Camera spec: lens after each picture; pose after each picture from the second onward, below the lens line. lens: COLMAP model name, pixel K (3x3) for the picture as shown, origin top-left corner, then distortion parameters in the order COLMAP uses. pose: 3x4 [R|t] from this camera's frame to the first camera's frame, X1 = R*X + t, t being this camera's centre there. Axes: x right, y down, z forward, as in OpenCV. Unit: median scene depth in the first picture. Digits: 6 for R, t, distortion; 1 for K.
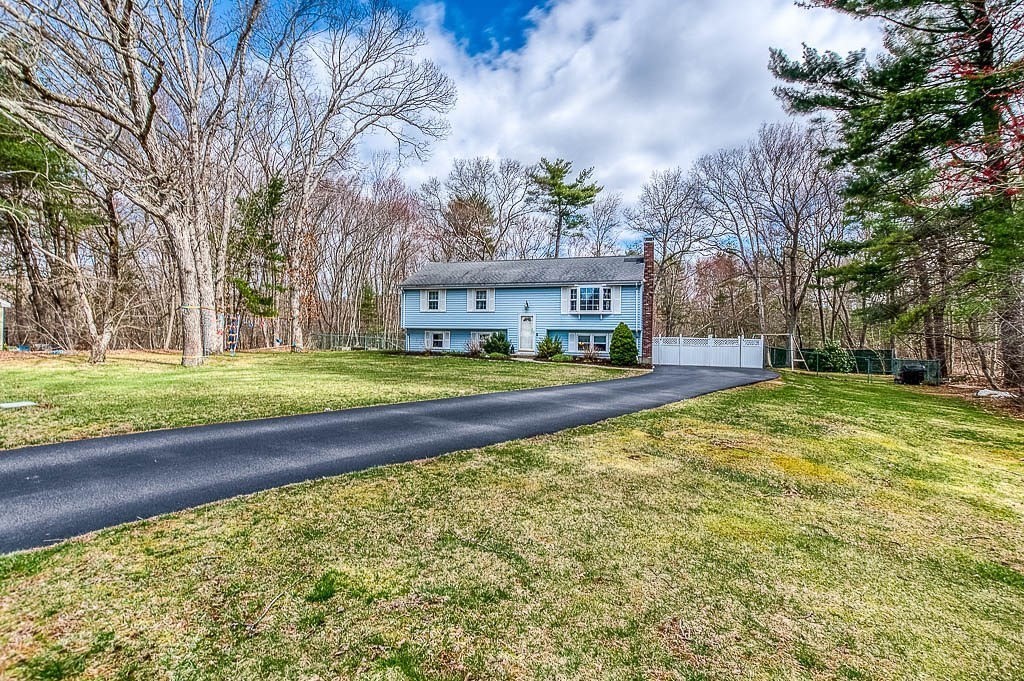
lens RADIAL K [[457.2, 0, 510.3], [0, 457.2, 336.1], [0, 0, 1]] dist [-0.000626, -0.000021]
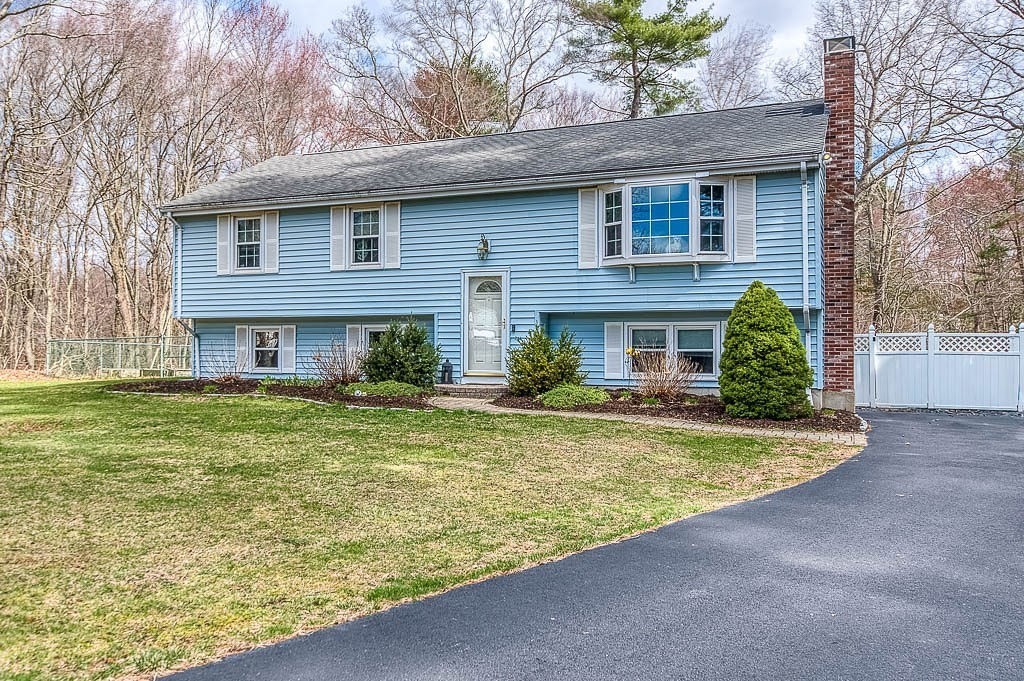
lens RADIAL K [[793.1, 0, 512.0], [0, 793.1, 340.5], [0, 0, 1]] dist [0.010033, 0.001878]
pose [[0.996263, -0.014300, -0.085183, 0.109806], [0.013856, 0.999887, -0.005805, 0.009696], [0.085256, 0.004603, 0.996348, 0.397494]]
